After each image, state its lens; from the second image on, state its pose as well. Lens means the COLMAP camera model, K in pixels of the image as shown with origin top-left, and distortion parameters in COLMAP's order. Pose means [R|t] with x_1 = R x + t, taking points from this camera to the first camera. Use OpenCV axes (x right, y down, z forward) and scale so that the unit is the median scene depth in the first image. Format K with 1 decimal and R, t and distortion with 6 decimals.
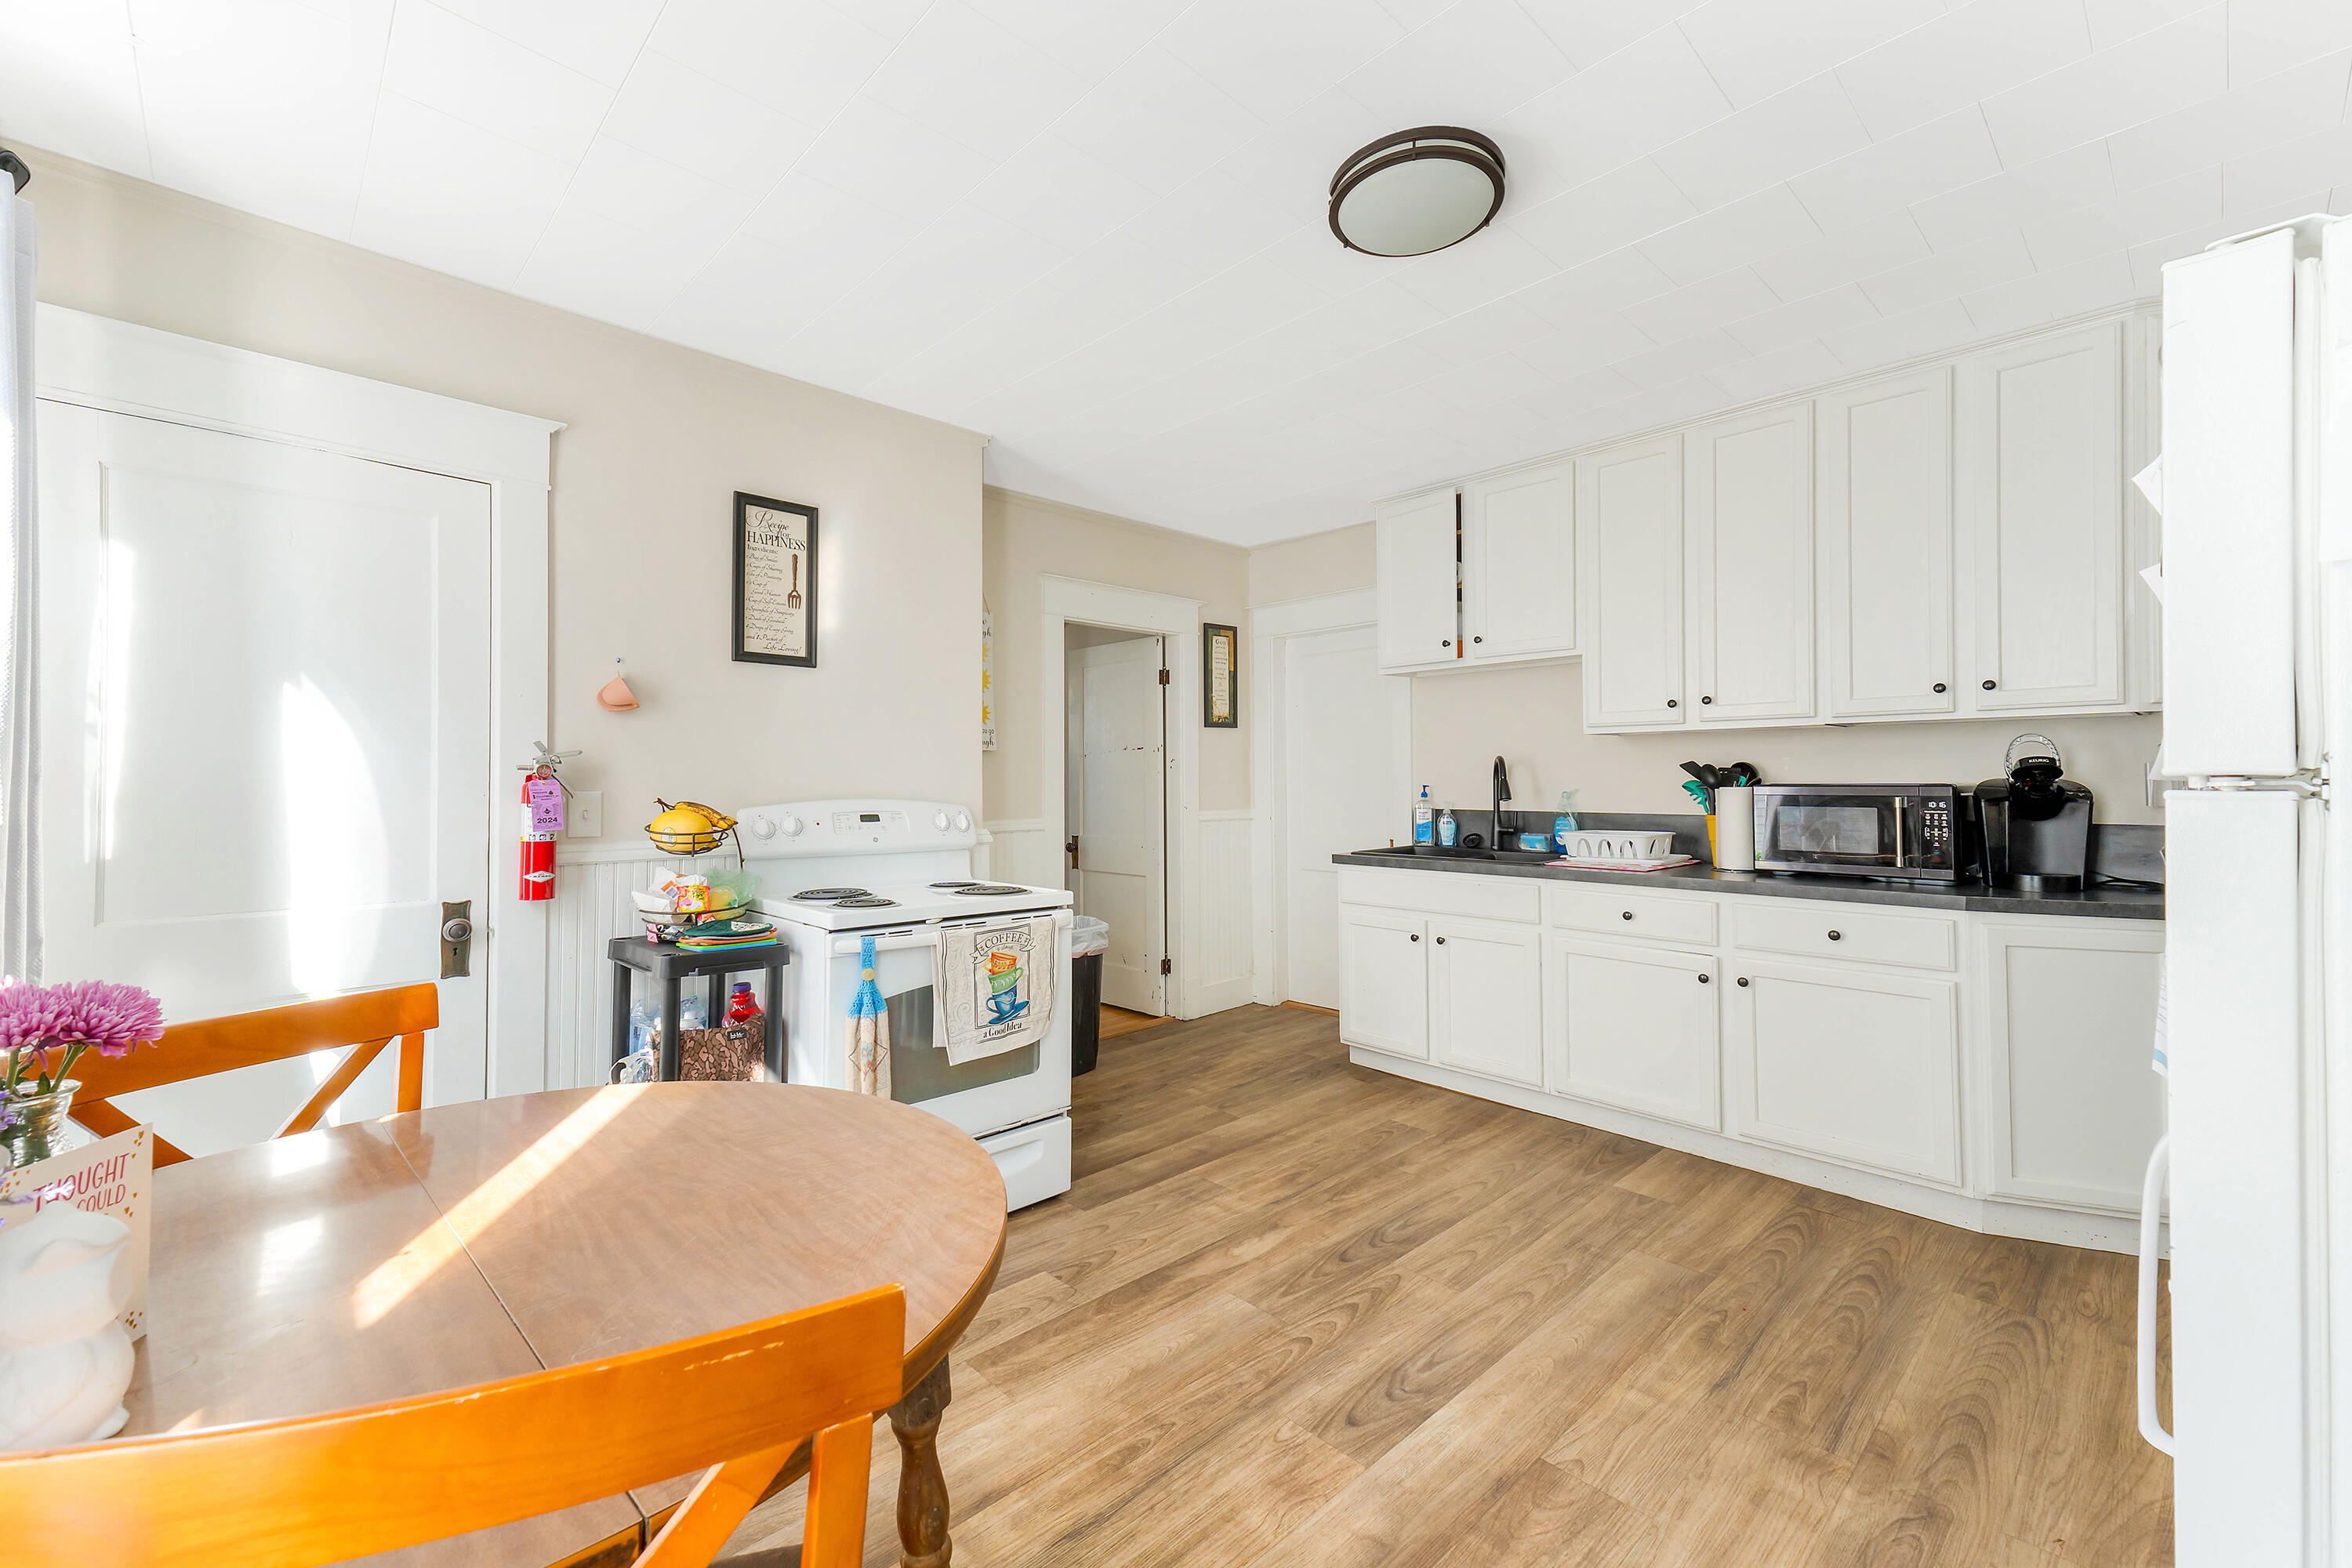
lens RADIAL K [[962.1, 0, 1168.3], [0, 962.1, 770.6], [0, 0, 1]] dist [0.044627, -0.007199]
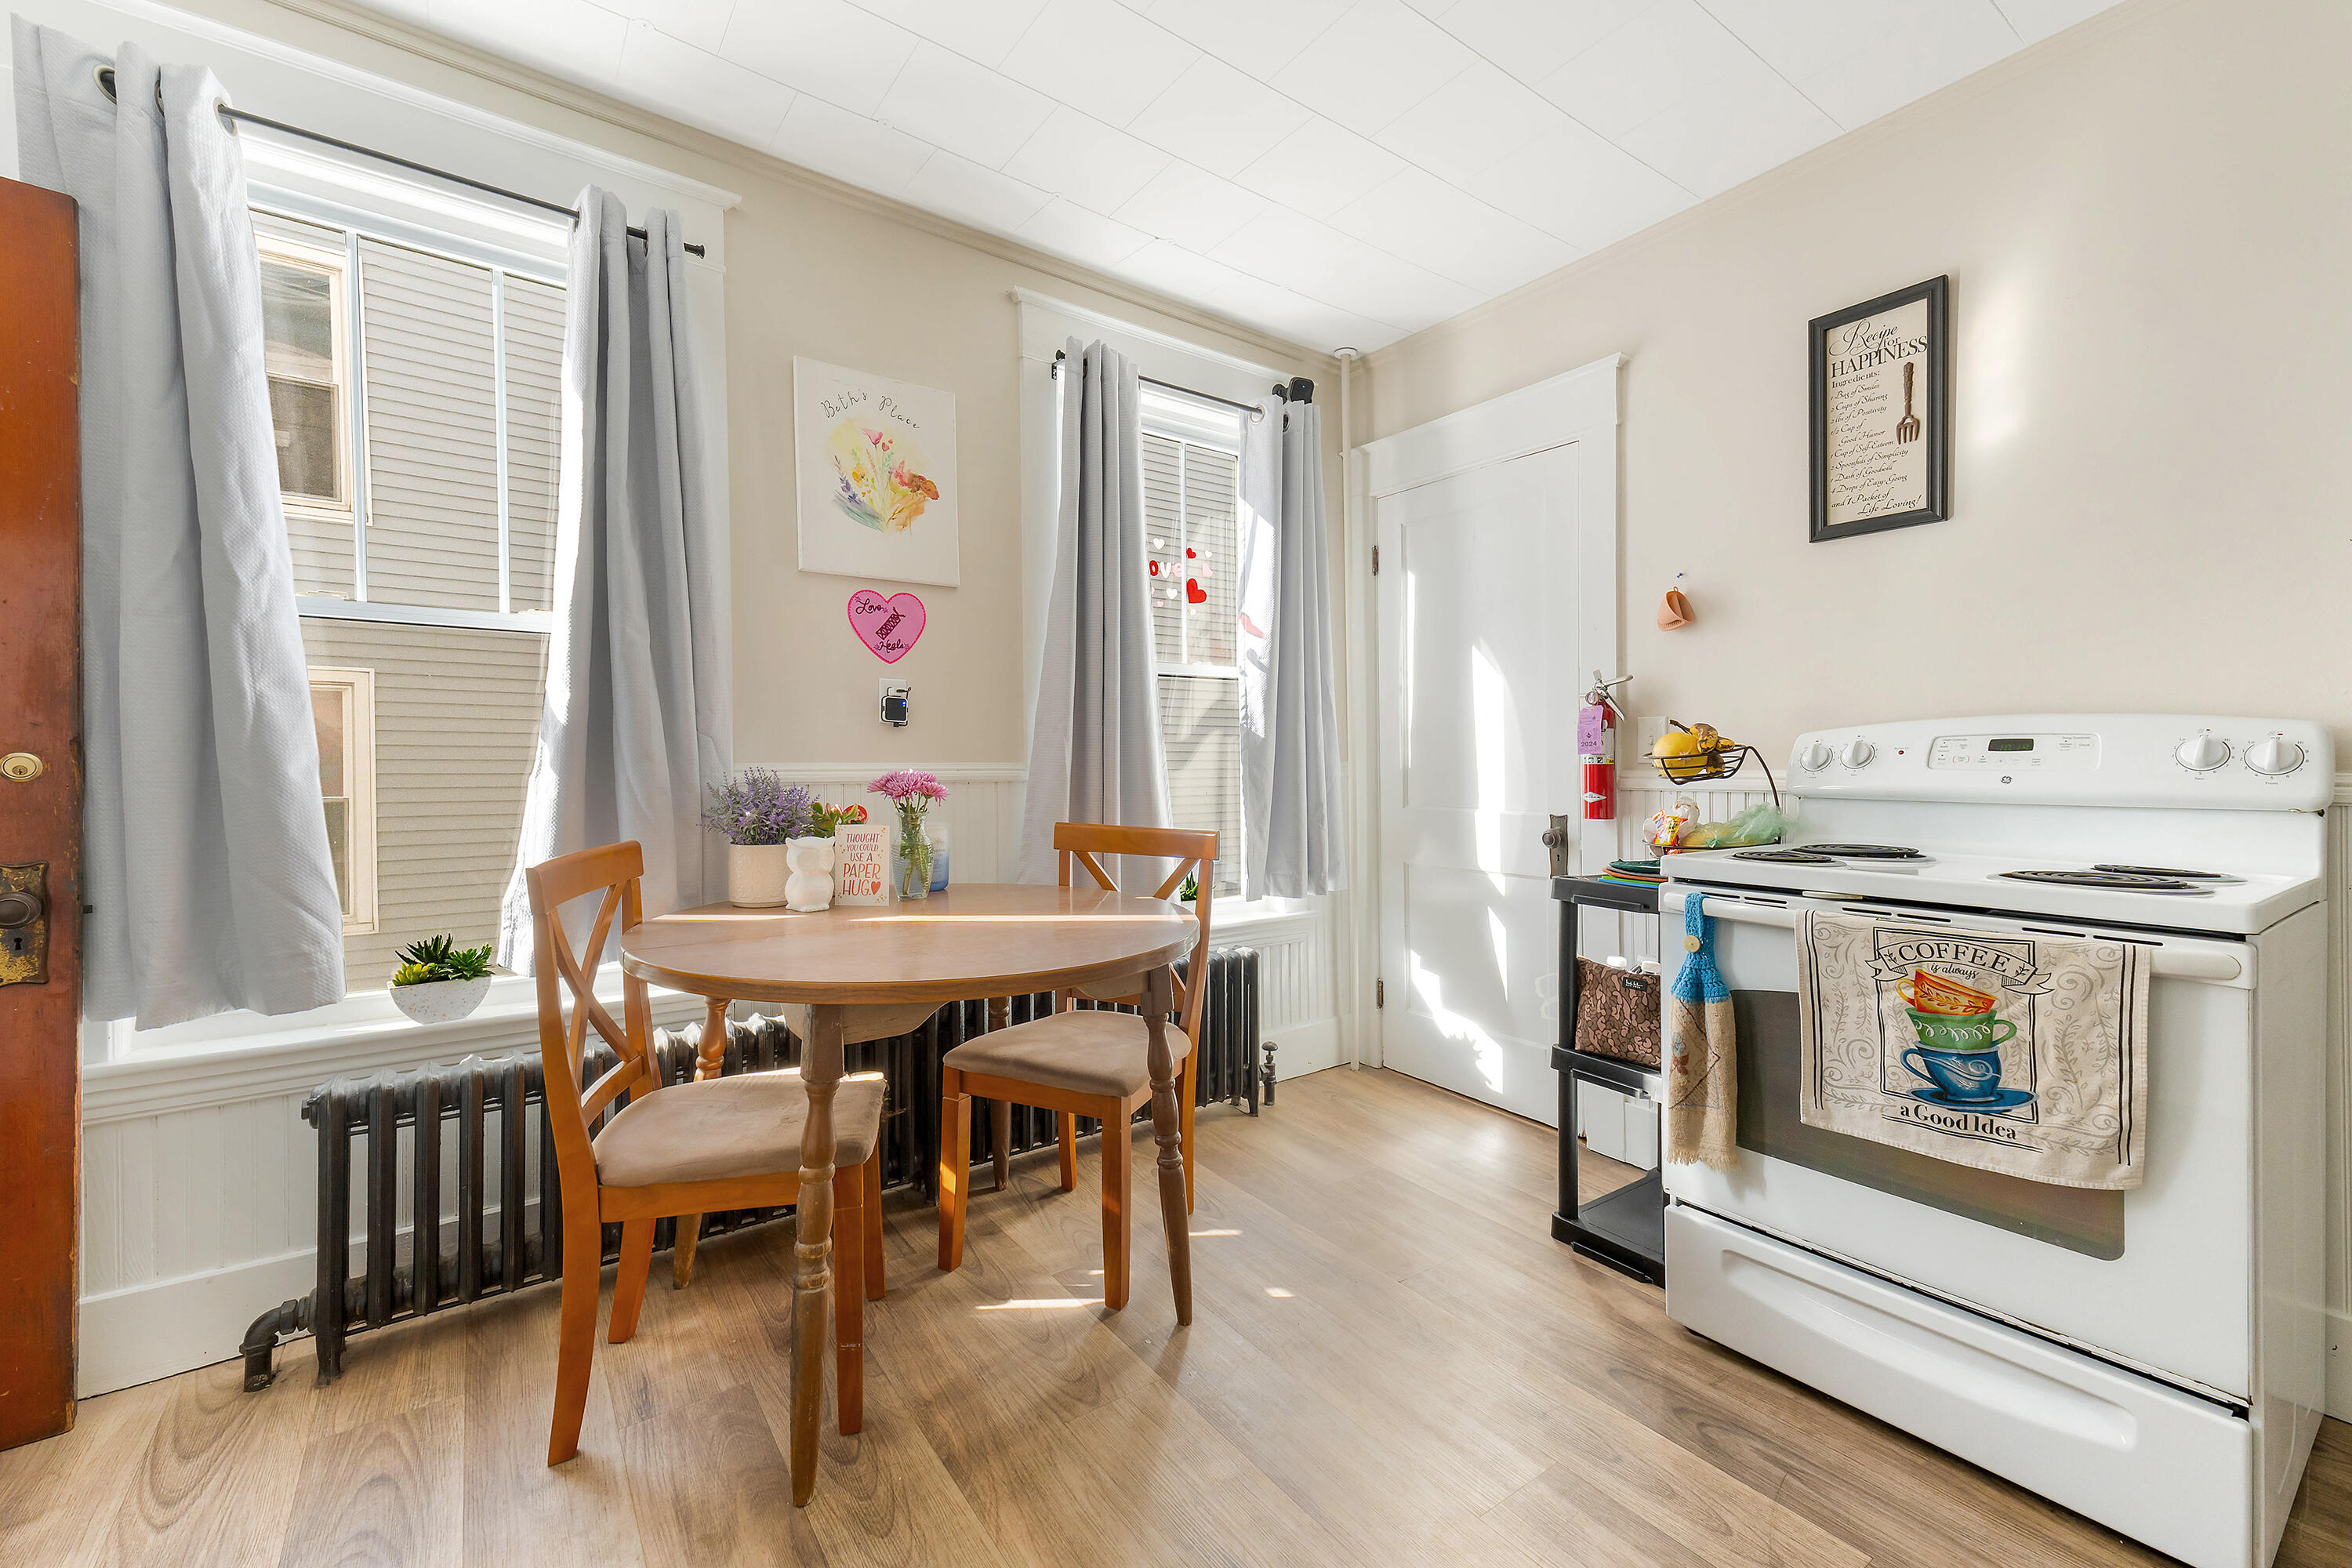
lens RADIAL K [[962.1, 0, 1168.3], [0, 962.1, 770.6], [0, 0, 1]] dist [0.044627, -0.007199]
pose [[-0.130873, 0.007995, -0.991367, 0.425482], [0.016352, 0.999849, 0.005905, 0.060175], [0.991264, -0.015438, -0.130984, 0.625791]]
